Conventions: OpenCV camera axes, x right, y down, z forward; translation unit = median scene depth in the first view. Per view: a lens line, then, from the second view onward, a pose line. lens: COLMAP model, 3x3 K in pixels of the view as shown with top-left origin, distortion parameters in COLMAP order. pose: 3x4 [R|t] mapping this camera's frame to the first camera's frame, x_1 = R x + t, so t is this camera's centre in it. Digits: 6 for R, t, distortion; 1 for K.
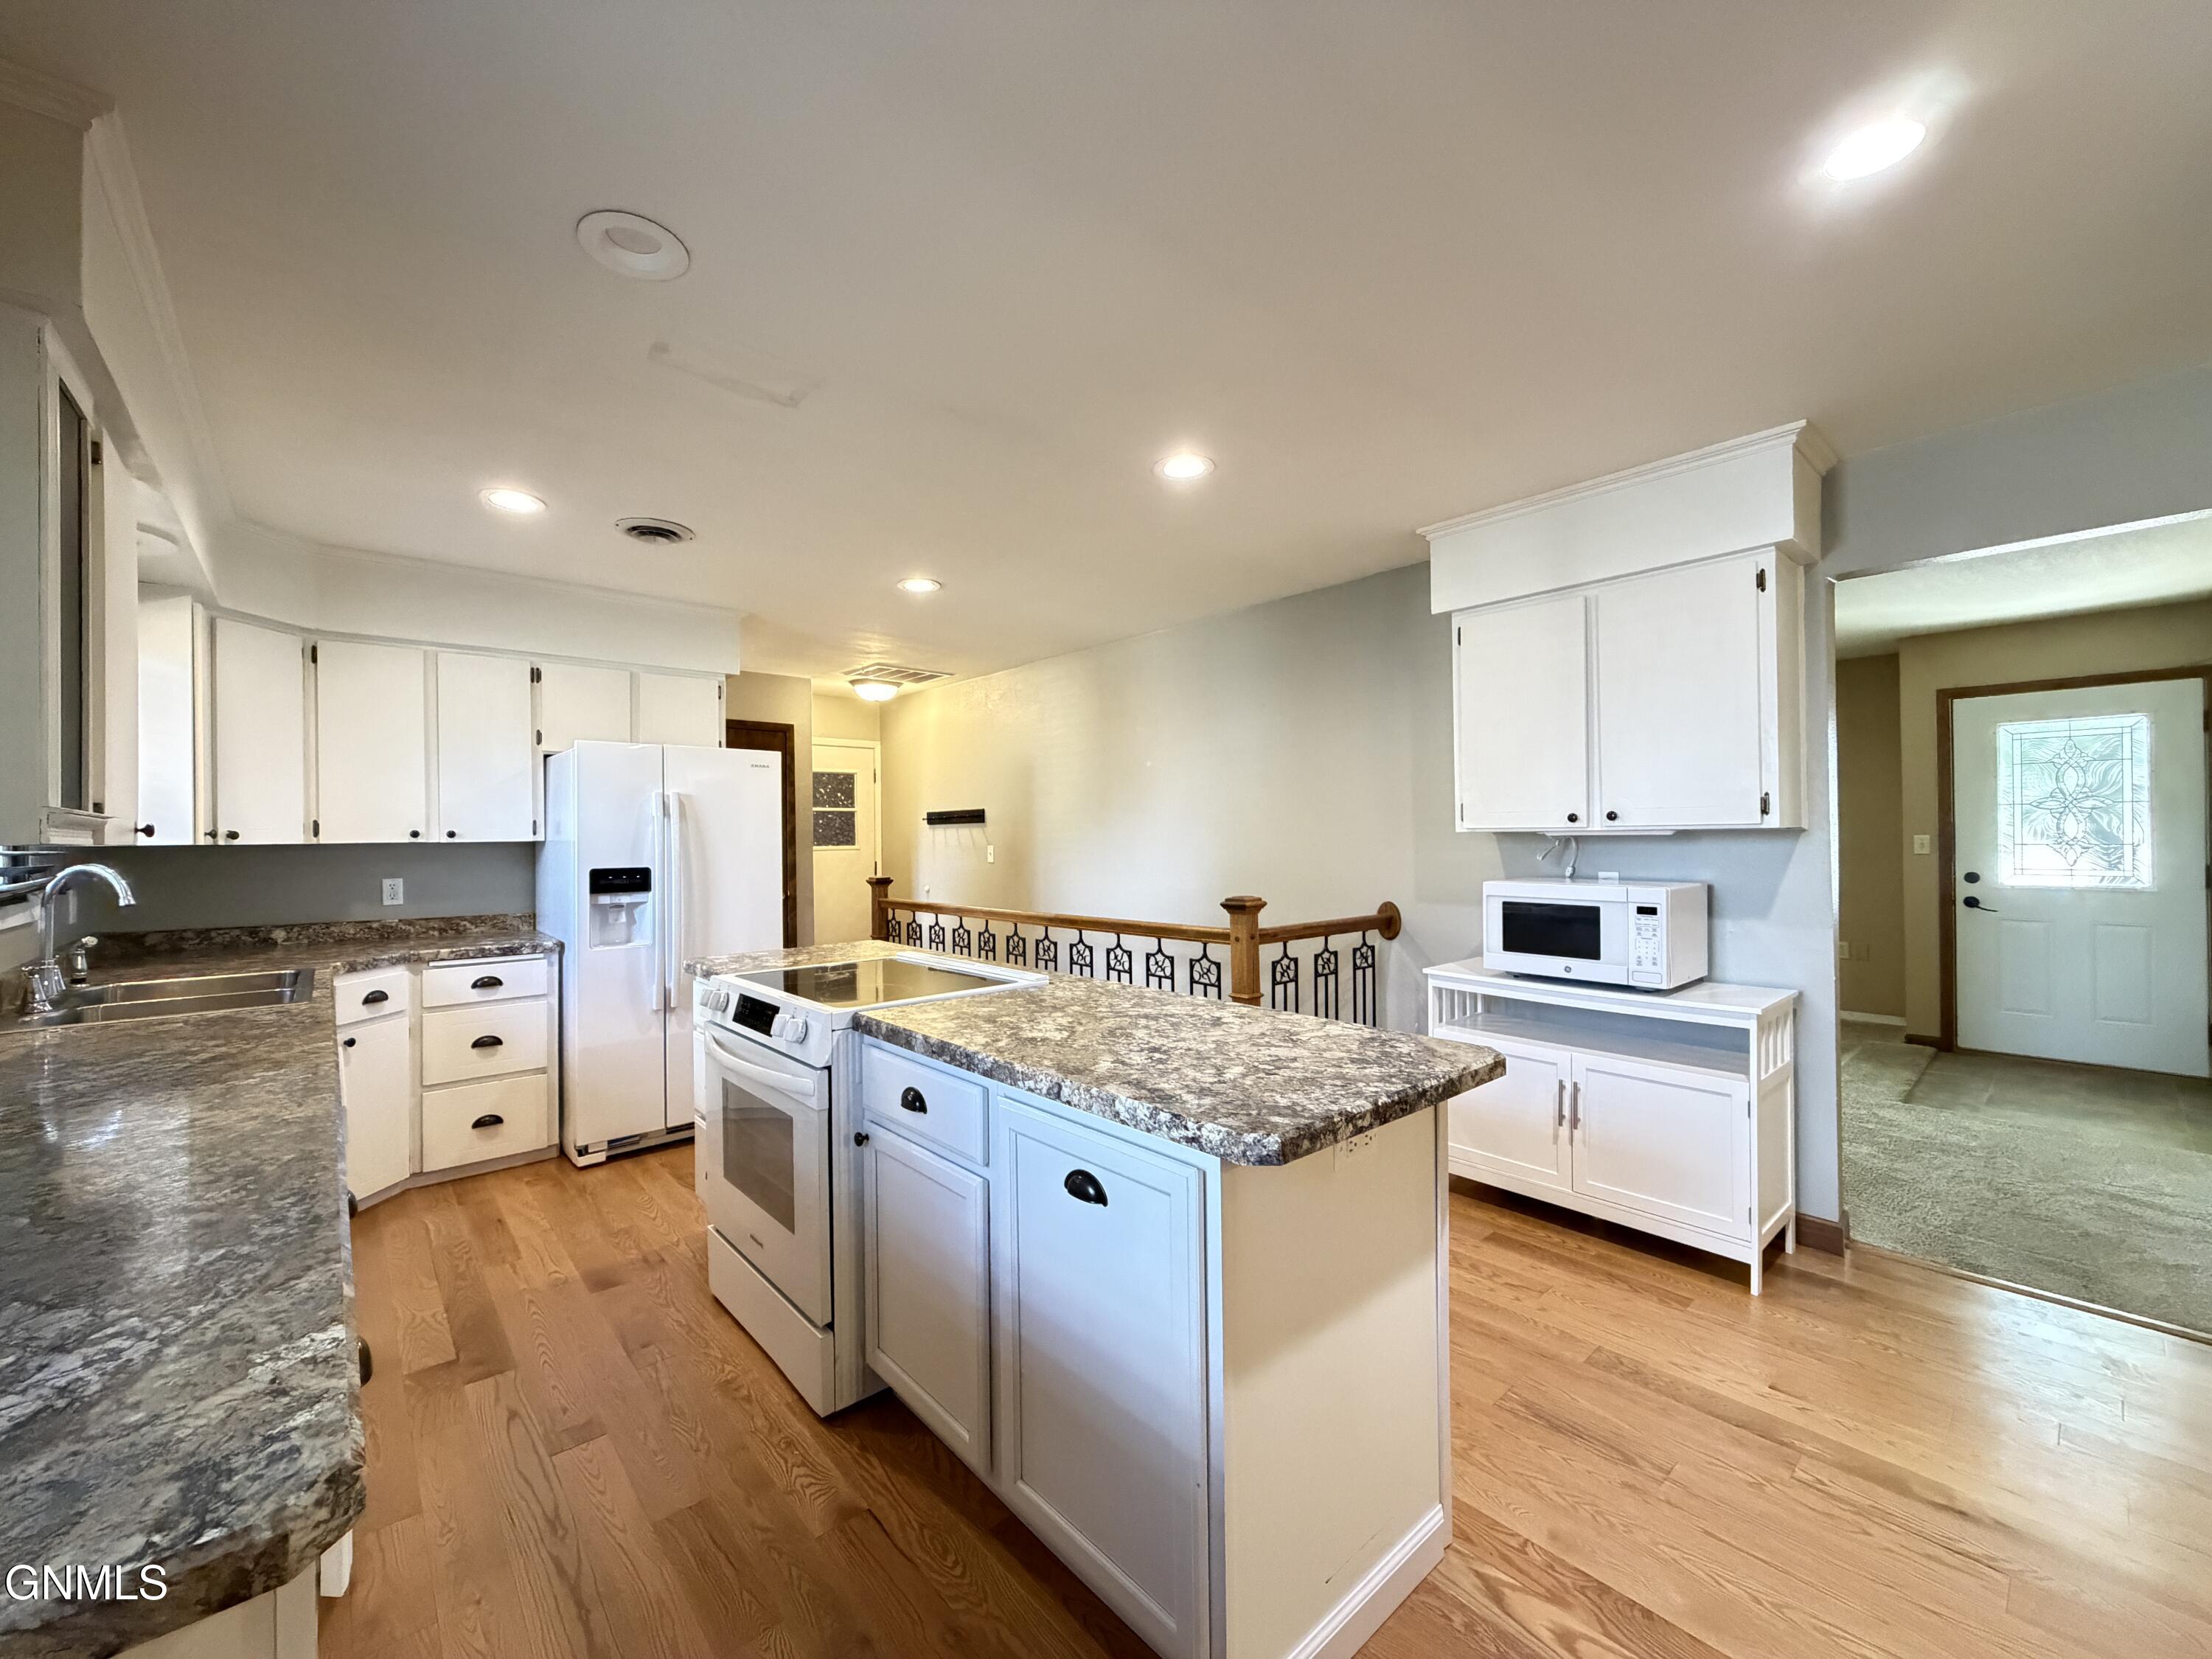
lens RADIAL K [[881.8, 0, 1092.8], [0, 881.8, 825.4], [0, 0, 1]] dist [-0.001550, 0.000382]
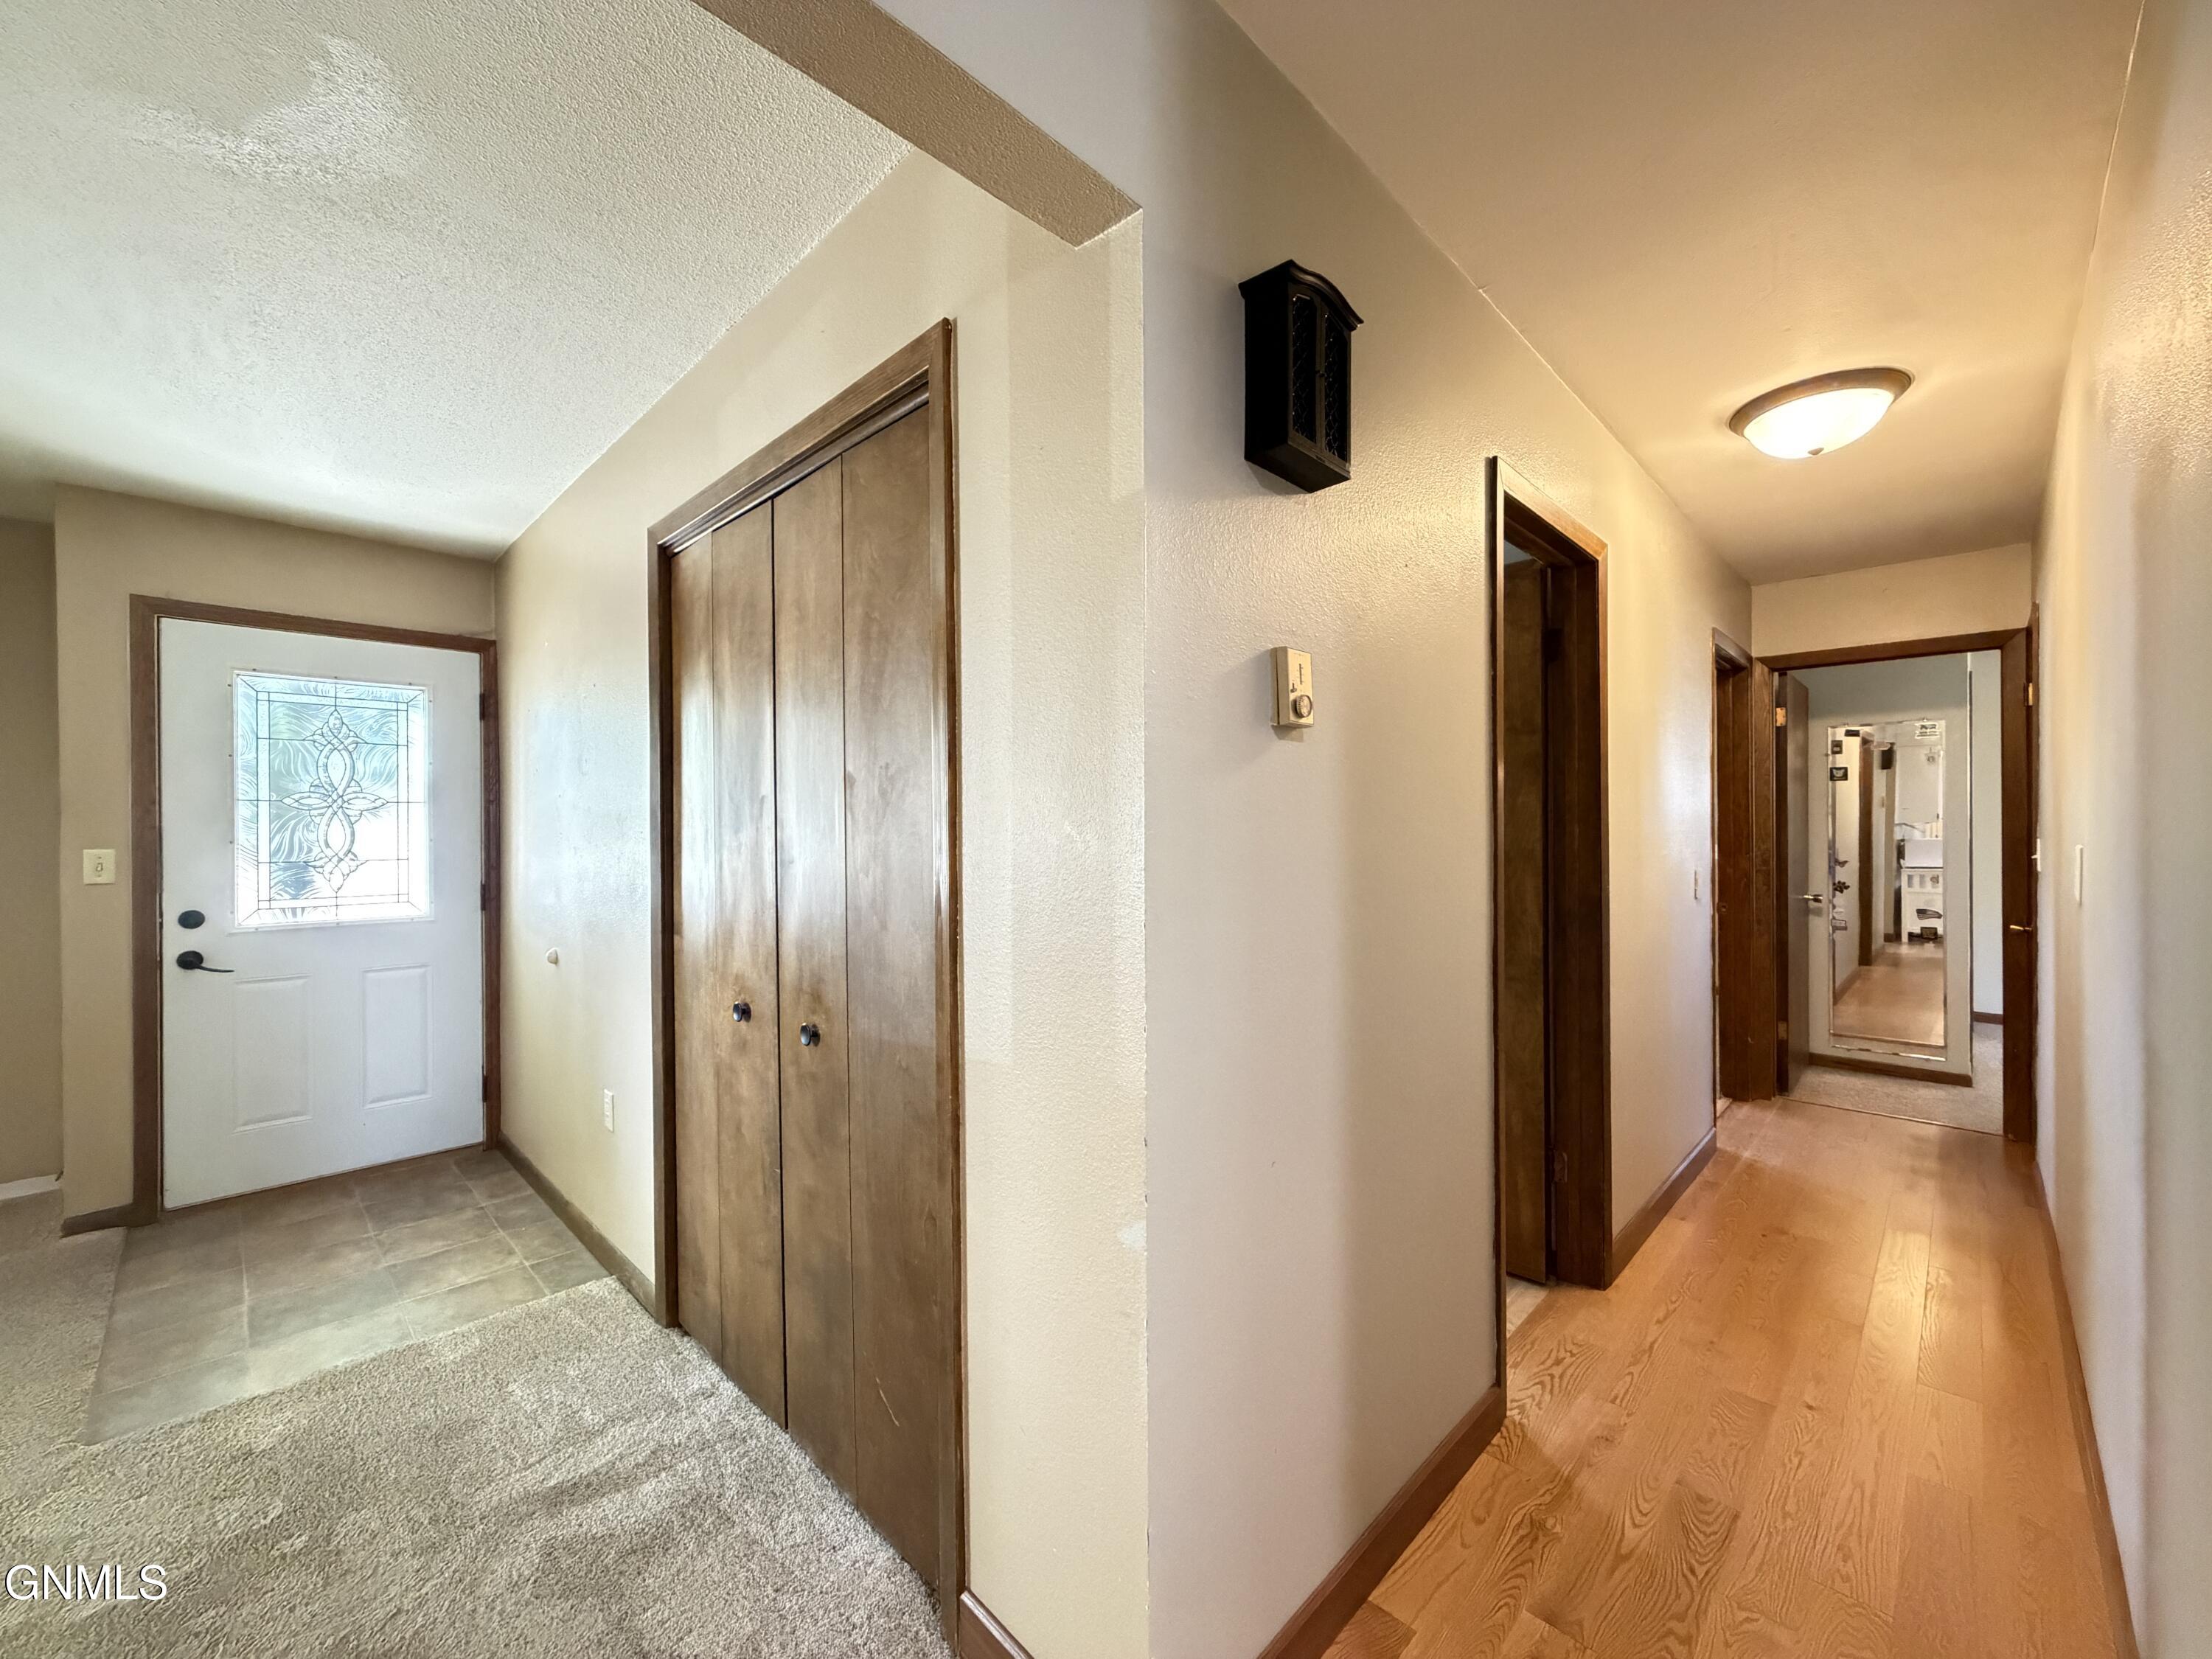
lens RADIAL K [[881.8, 0, 1107.4], [0, 881.8, 836.8], [0, 0, 1]] dist [-0.001550, 0.000382]
pose [[-0.068080, 0.007511, 0.997652, 0.352440], [0.000574, 0.999972, -0.007489, 0.007397], [-0.997680, 0.000062, -0.068082, 0.414199]]
